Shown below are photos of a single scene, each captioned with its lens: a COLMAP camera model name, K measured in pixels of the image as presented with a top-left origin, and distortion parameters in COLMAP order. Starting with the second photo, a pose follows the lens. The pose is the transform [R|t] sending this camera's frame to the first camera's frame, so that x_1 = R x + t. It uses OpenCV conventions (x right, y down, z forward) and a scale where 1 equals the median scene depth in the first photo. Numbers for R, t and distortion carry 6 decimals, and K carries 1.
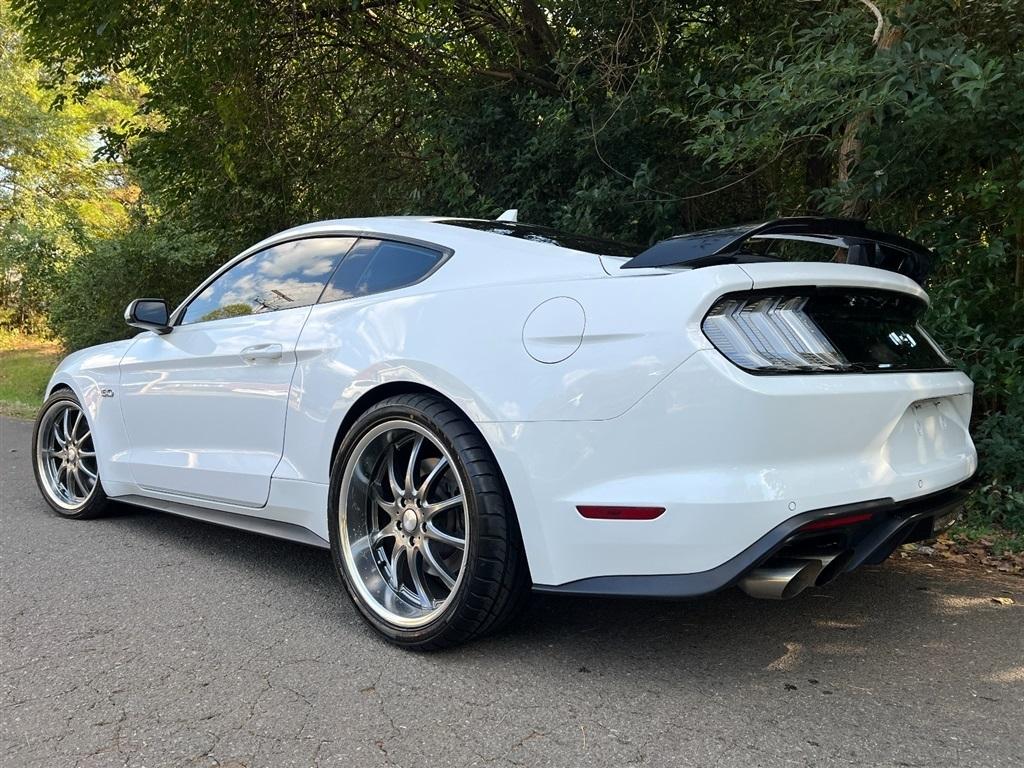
lens RADIAL K [[770.5, 0, 511.6], [0, 770.5, 388.5], [0, 0, 1]] dist [0.053427, -0.068979]
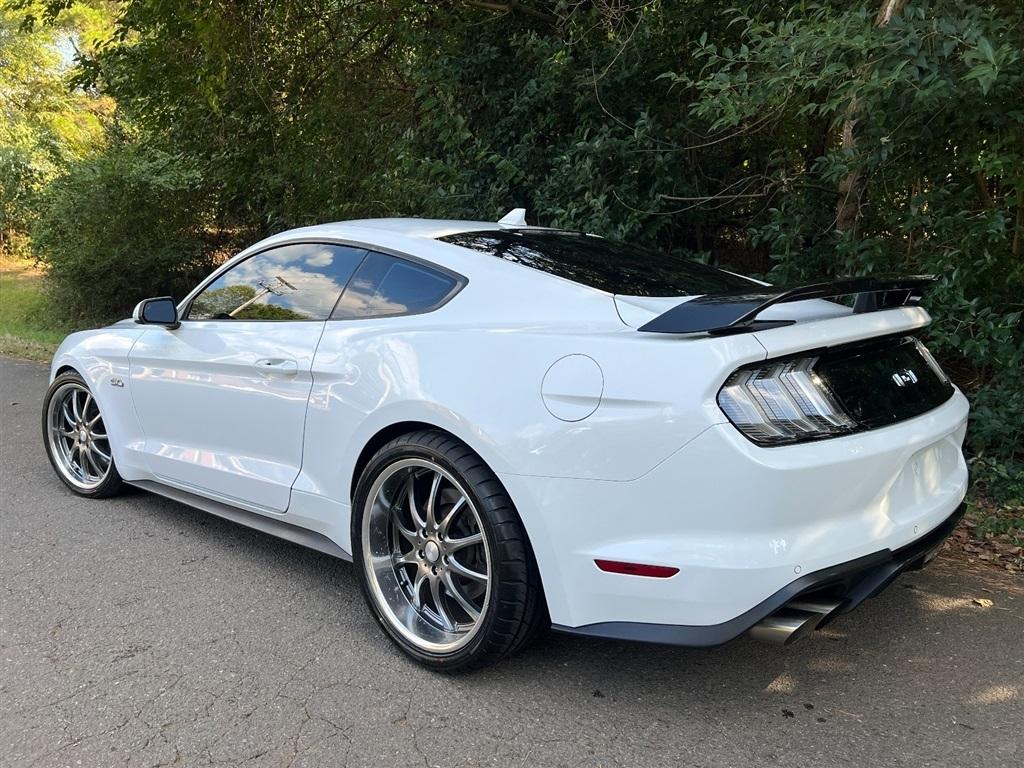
lens RADIAL K [[775.1, 0, 513.2], [0, 775.1, 370.4], [0, 0, 1]] dist [0.049962, -0.063860]
pose [[0.999795, -0.007126, 0.018962, -0.027541], [0.004830, 0.992940, 0.118519, -0.138983], [-0.019673, -0.118403, 0.992771, -0.016563]]
